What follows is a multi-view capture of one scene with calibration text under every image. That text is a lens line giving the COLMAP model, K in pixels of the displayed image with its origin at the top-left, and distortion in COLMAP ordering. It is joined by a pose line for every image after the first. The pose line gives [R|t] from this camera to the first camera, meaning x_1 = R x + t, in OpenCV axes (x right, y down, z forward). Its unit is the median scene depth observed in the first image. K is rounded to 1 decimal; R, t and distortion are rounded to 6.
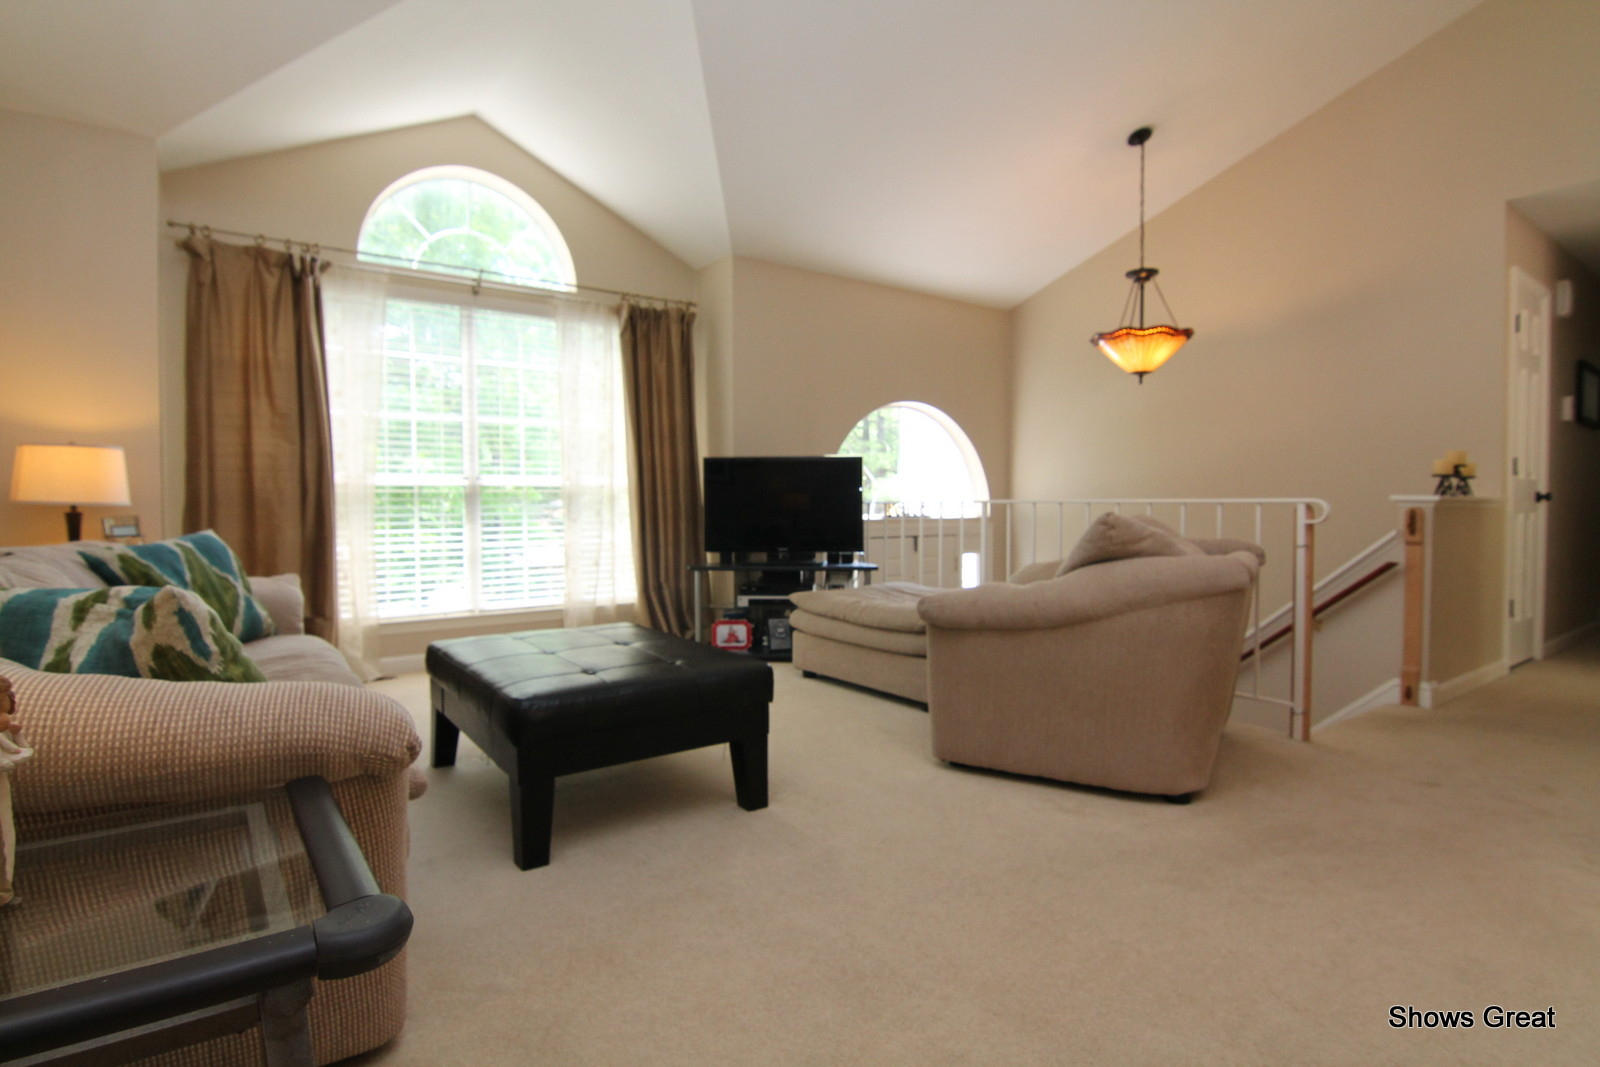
lens RADIAL K [[824.4, 0, 801.7], [0, 824.4, 531.8], [0, 0, 1]] dist [-0.005394, -0.010472]
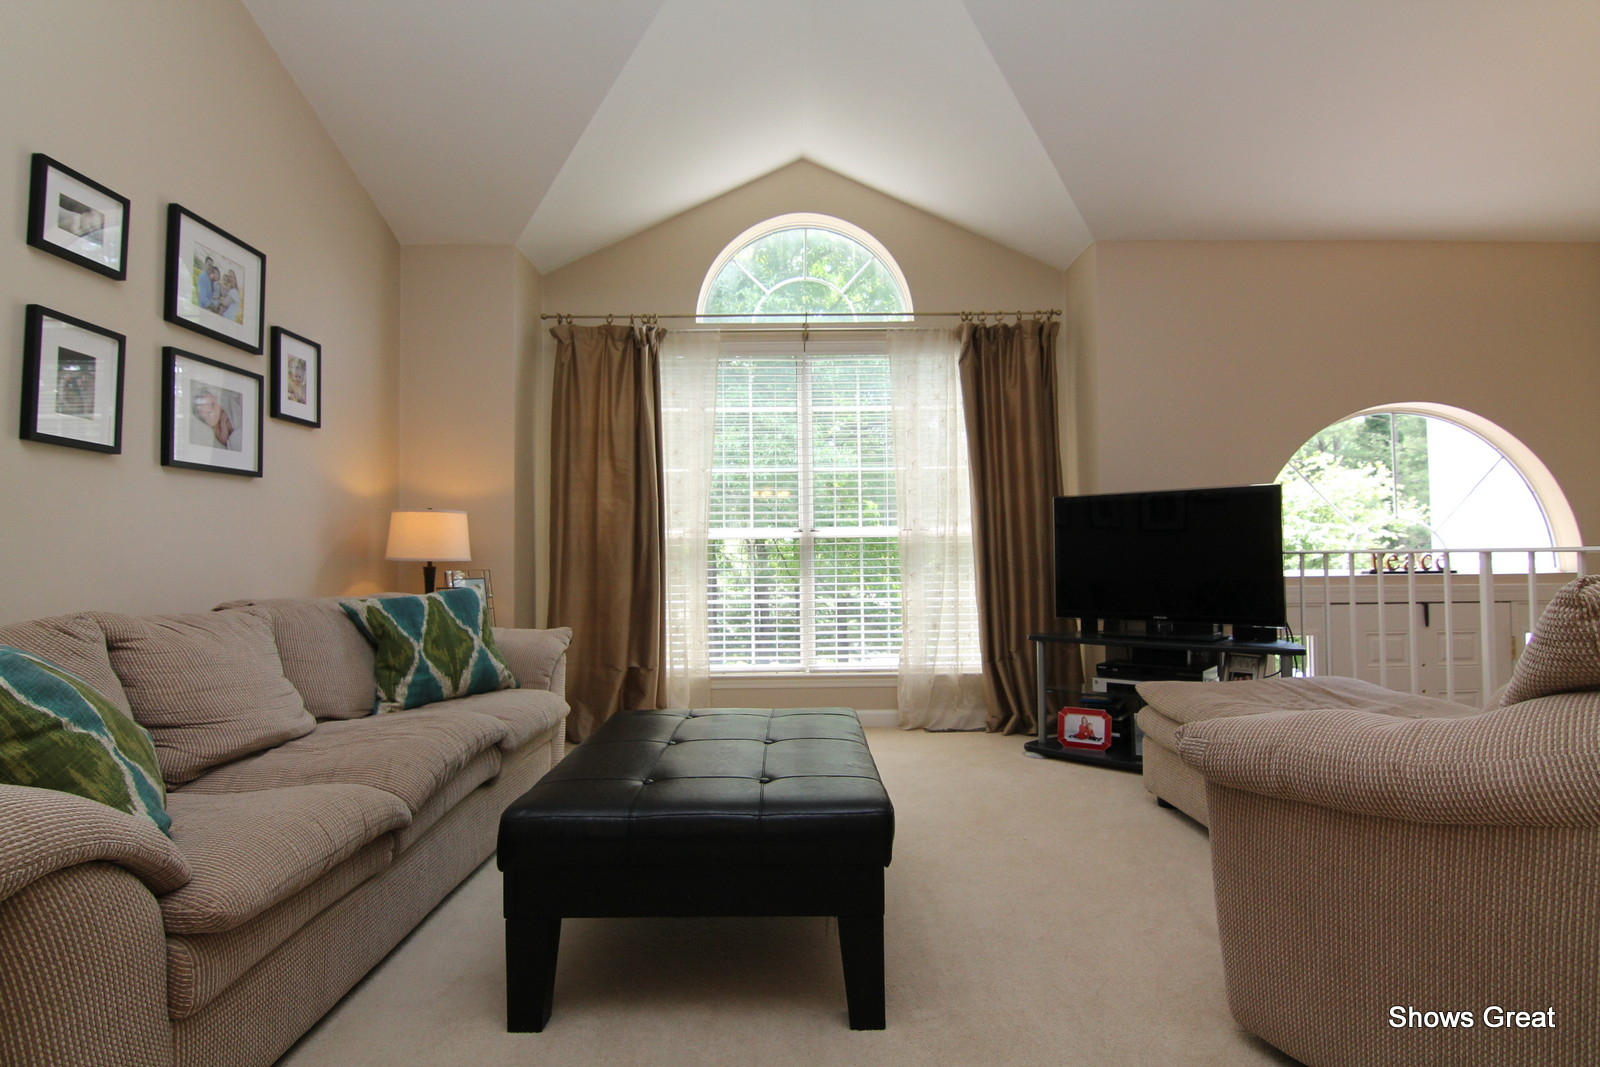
lens RADIAL K [[824.4, 0, 796.3], [0, 824.4, 530.2], [0, 0, 1]] dist [-0.005394, -0.010472]
pose [[0.807886, -0.023896, -0.588854, 0.153260], [-0.013681, 0.998148, -0.059274, -0.008853], [0.589180, 0.055943, 0.806063, 0.223896]]
